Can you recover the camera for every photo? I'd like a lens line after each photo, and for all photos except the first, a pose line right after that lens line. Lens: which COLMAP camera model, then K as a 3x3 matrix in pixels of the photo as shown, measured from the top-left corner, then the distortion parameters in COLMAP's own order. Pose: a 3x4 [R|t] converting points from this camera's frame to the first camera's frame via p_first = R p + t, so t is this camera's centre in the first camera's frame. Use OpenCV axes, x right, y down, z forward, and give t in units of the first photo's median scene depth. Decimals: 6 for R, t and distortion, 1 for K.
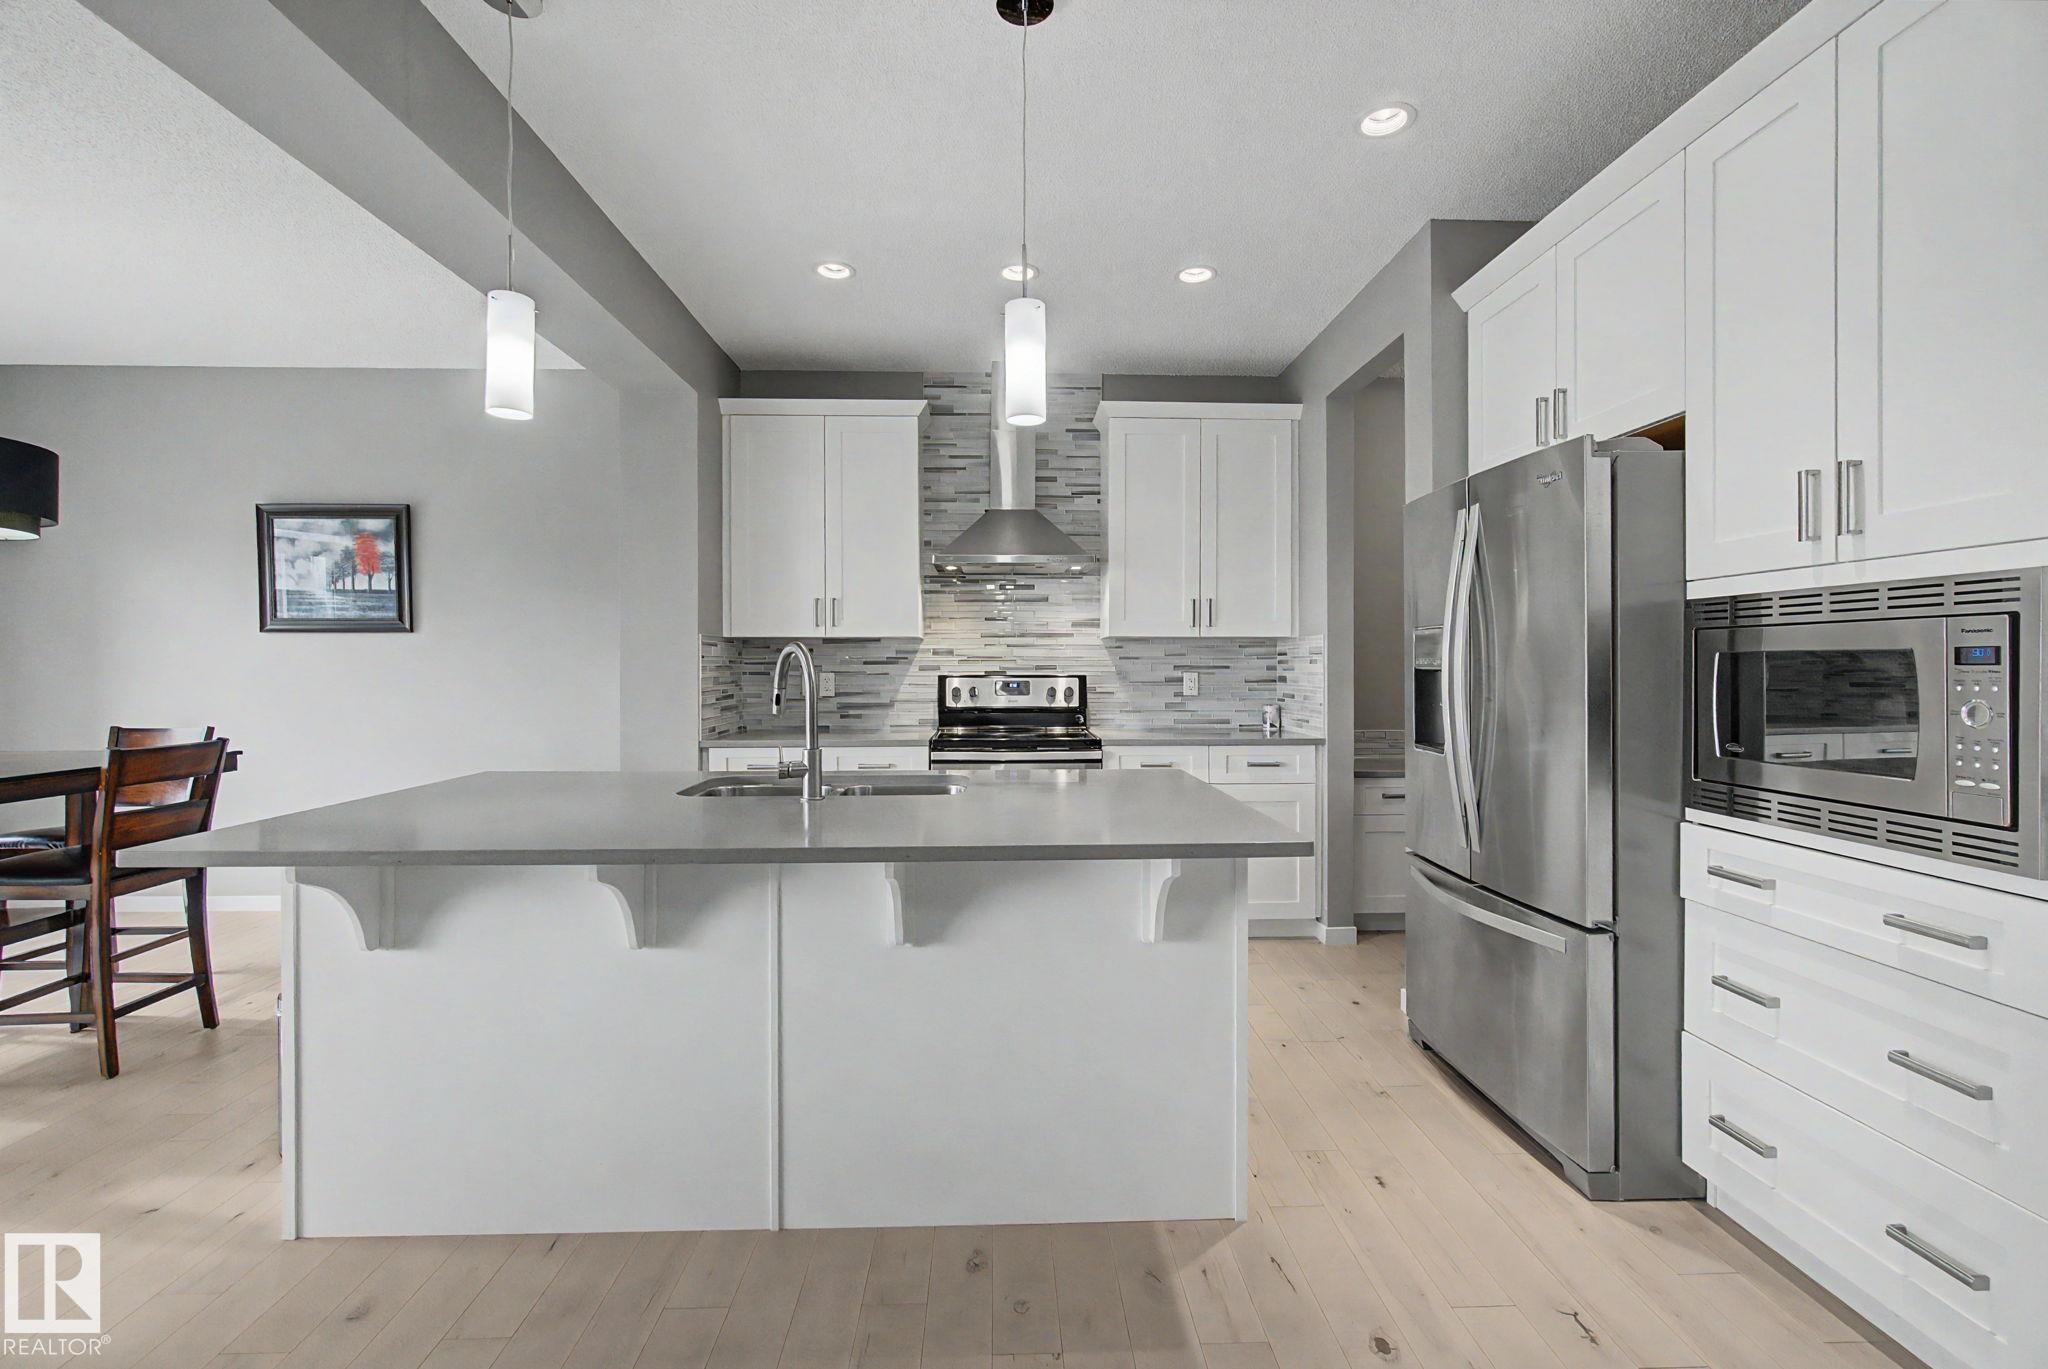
lens RADIAL K [[882.8, 0, 1015.6], [0, 882.8, 667.0], [0, 0, 1]] dist [-0.008917, 0.001883]
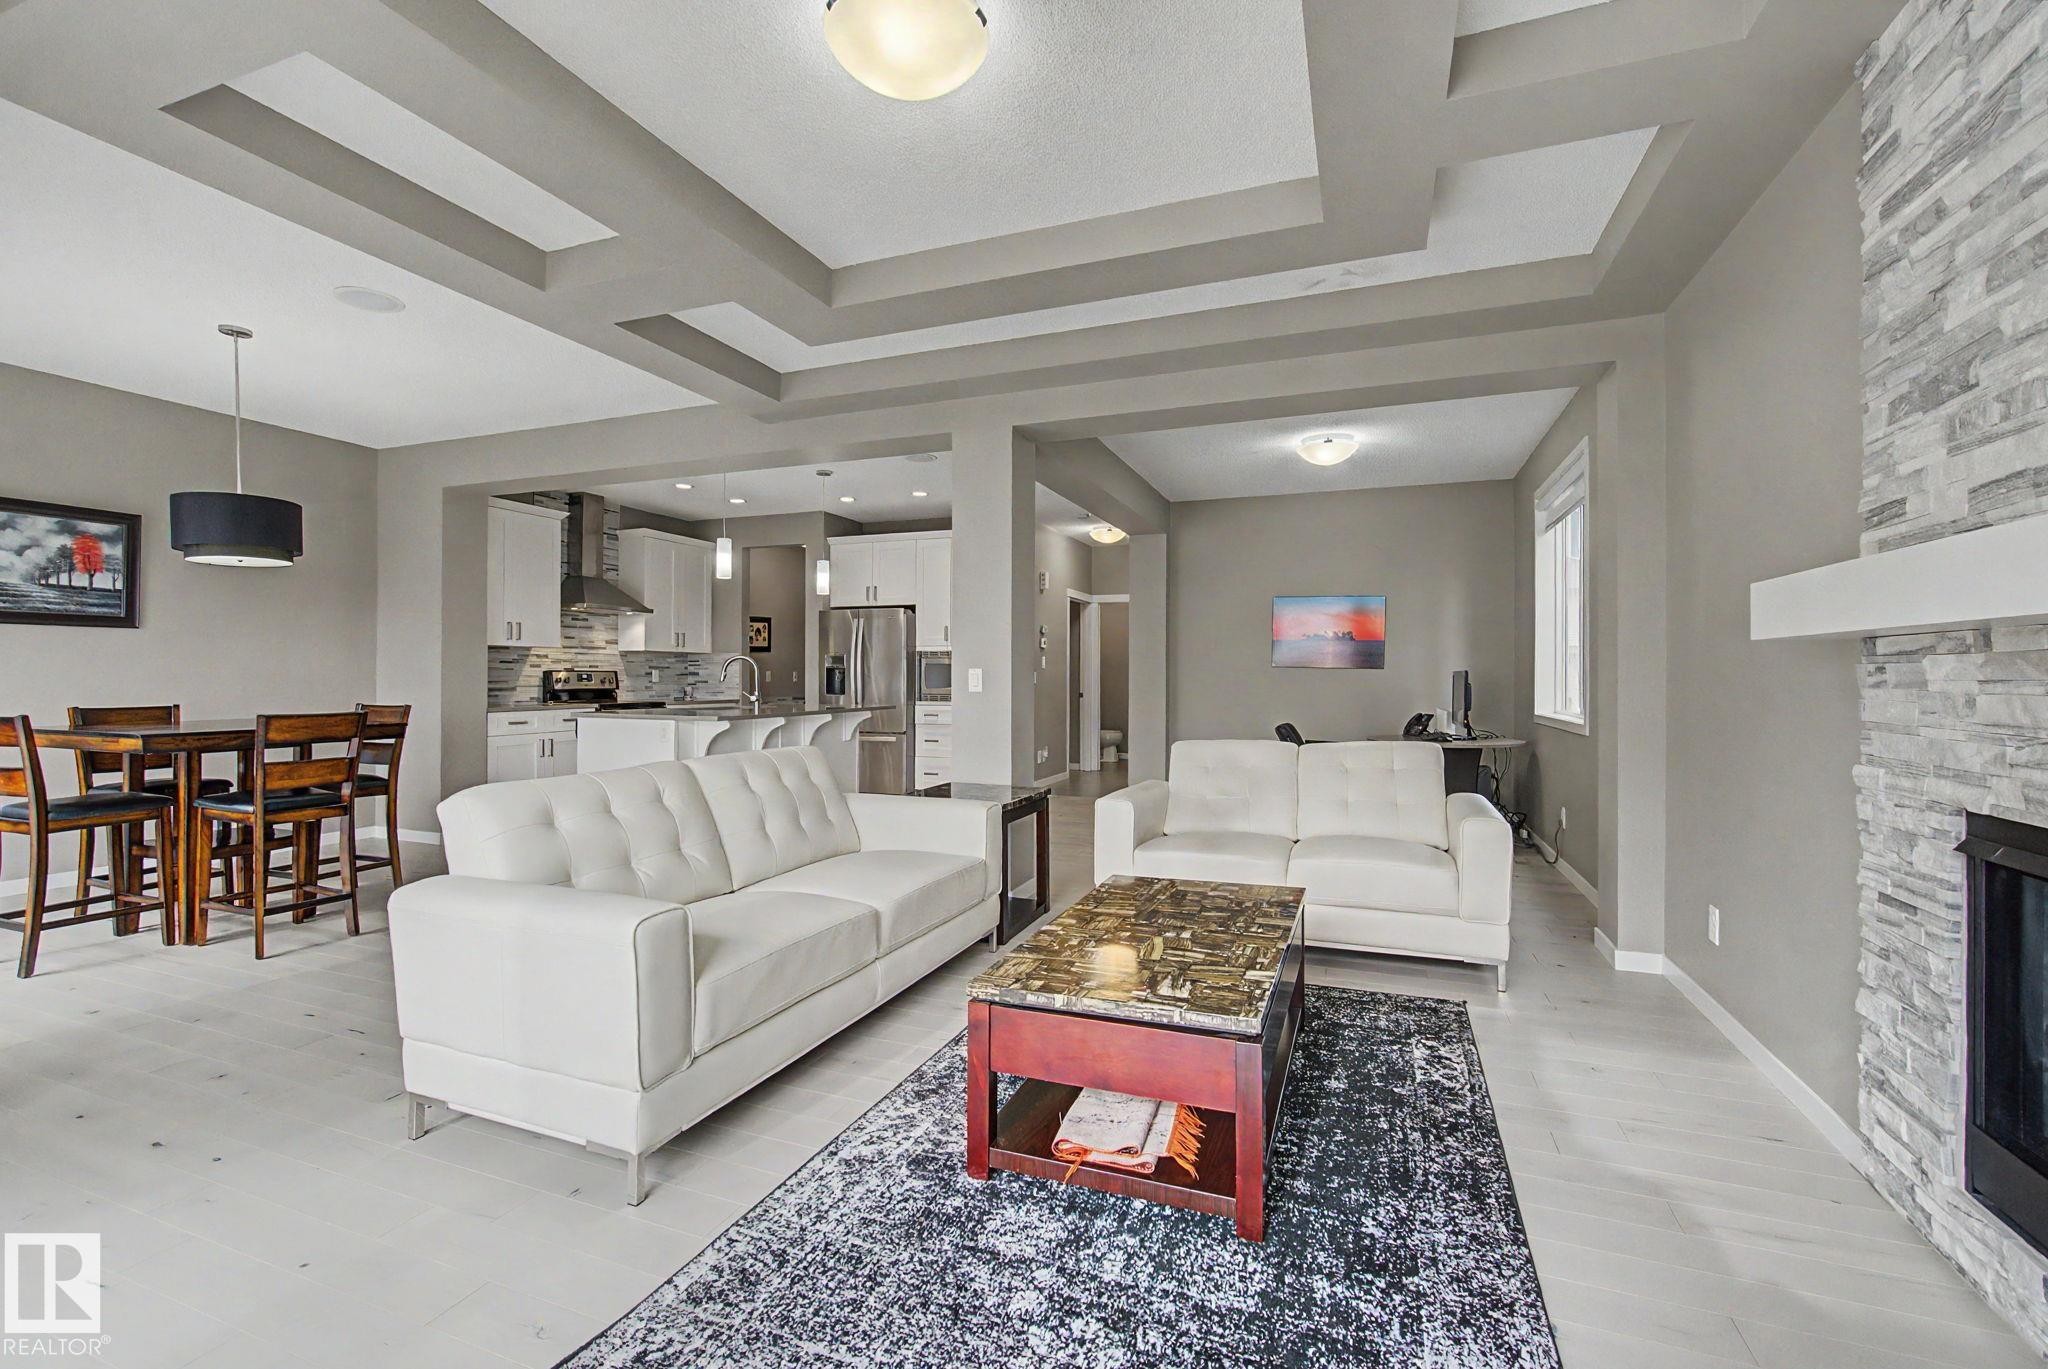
lens RADIAL K [[882.8, 0, 1021.4], [0, 882.8, 682.0], [0, 0, 1]] dist [-0.008917, 0.001883]
pose [[0.398525, -0.003469, 0.917151, -1.268433], [-0.004095, 0.999976, 0.005562, 0.018803], [-0.917149, -0.005973, 0.398501, -0.488899]]
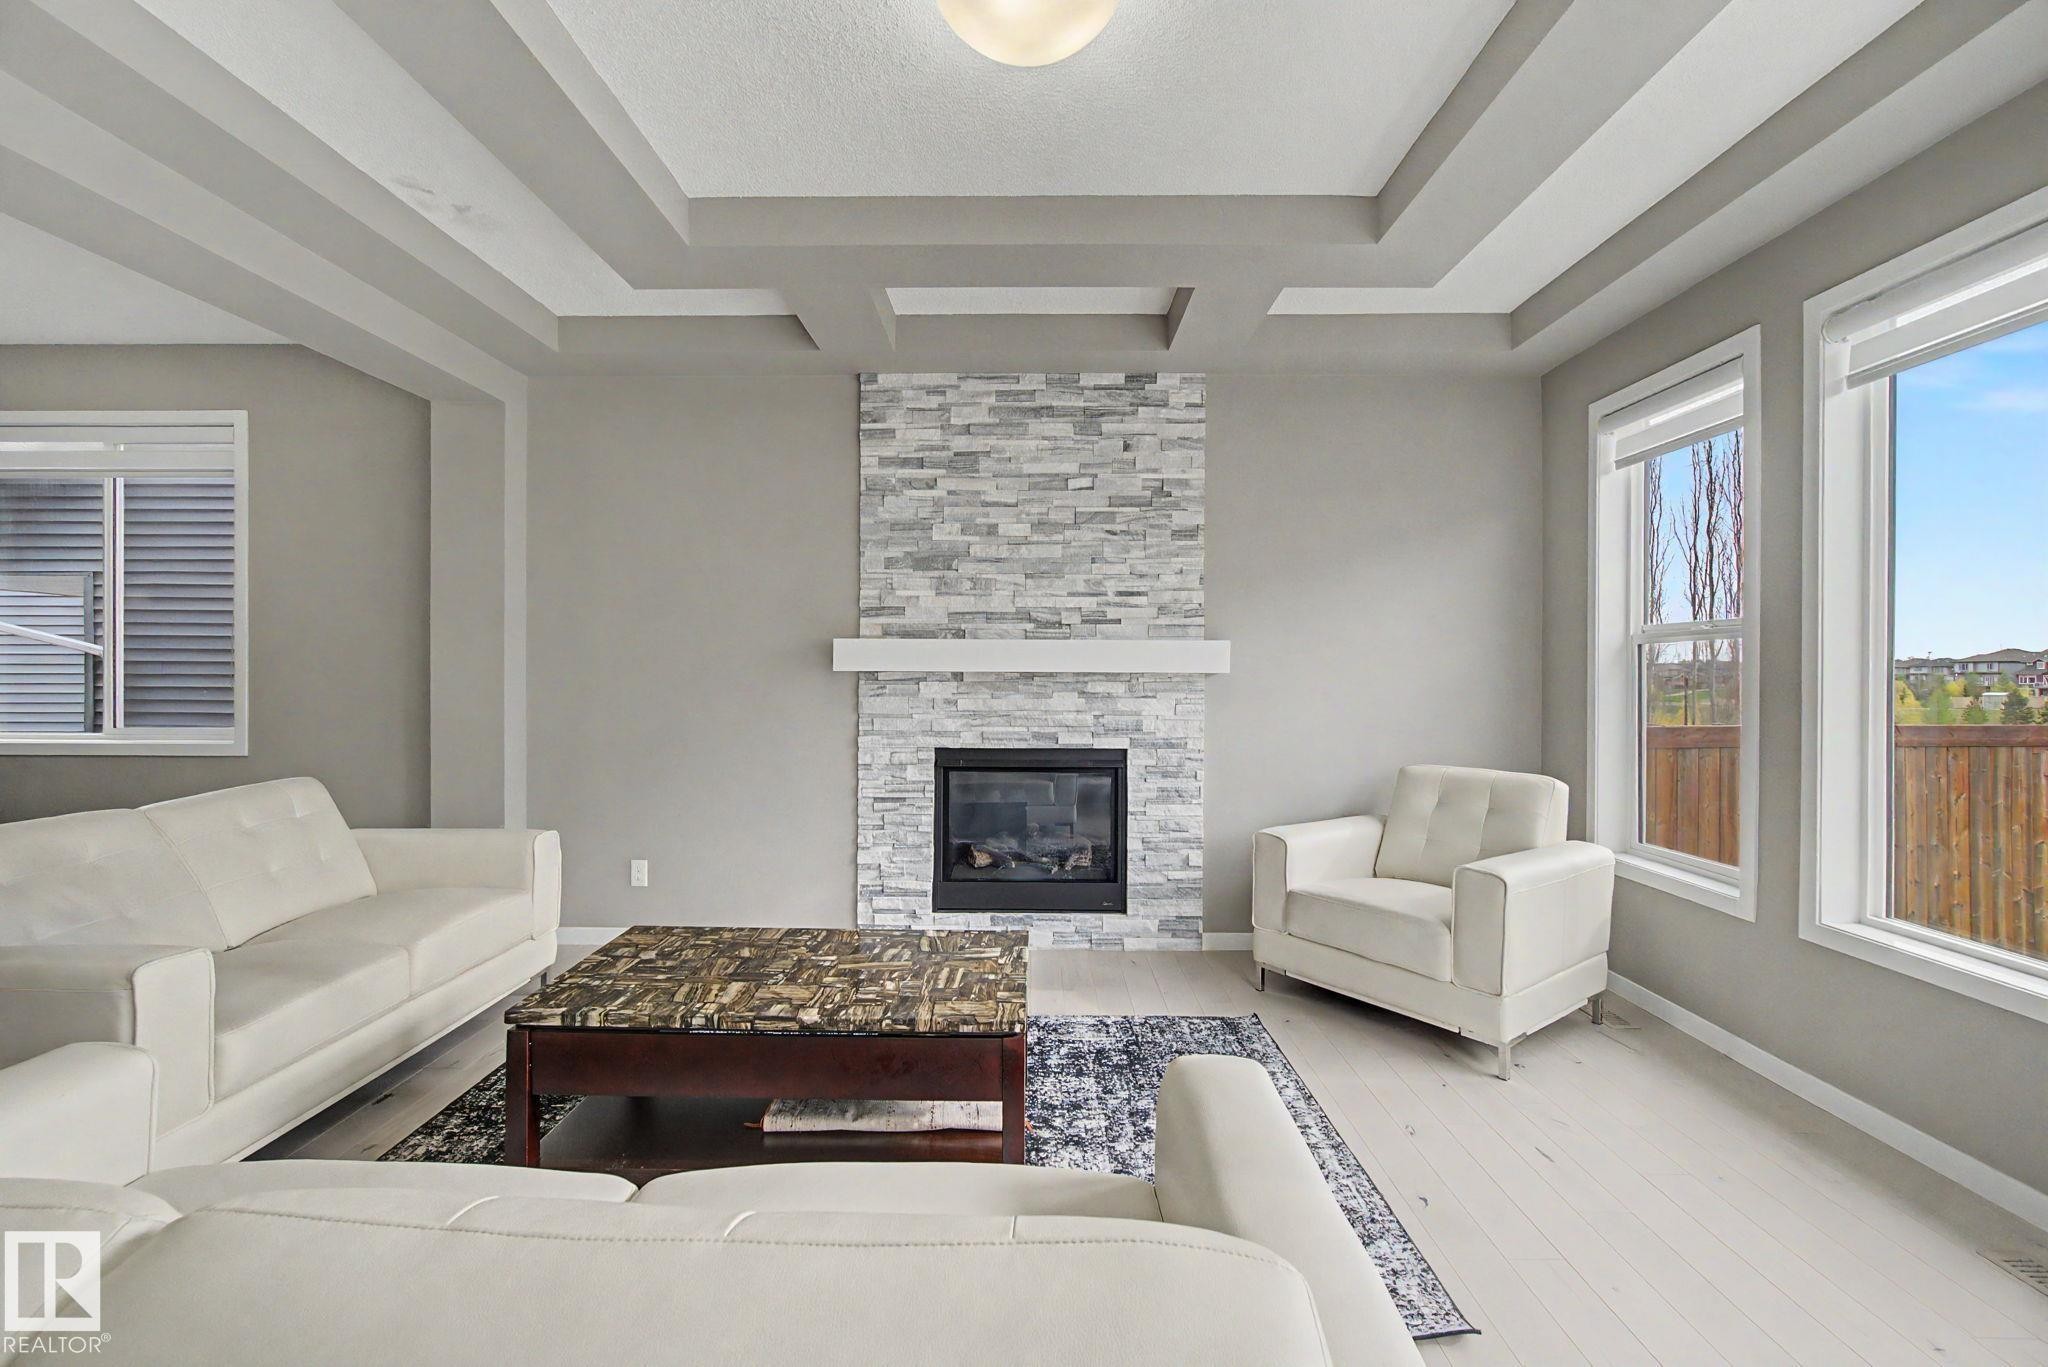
lens RADIAL K [[882.8, 0, 1012.3], [0, 882.8, 679.7], [0, 0, 1]] dist [-0.008917, 0.001883]
pose [[-0.998472, -0.002607, 0.055198, -0.878267], [-0.002129, 0.999960, 0.008715, -0.002734], [-0.055219, 0.008584, -0.998437, 0.175356]]
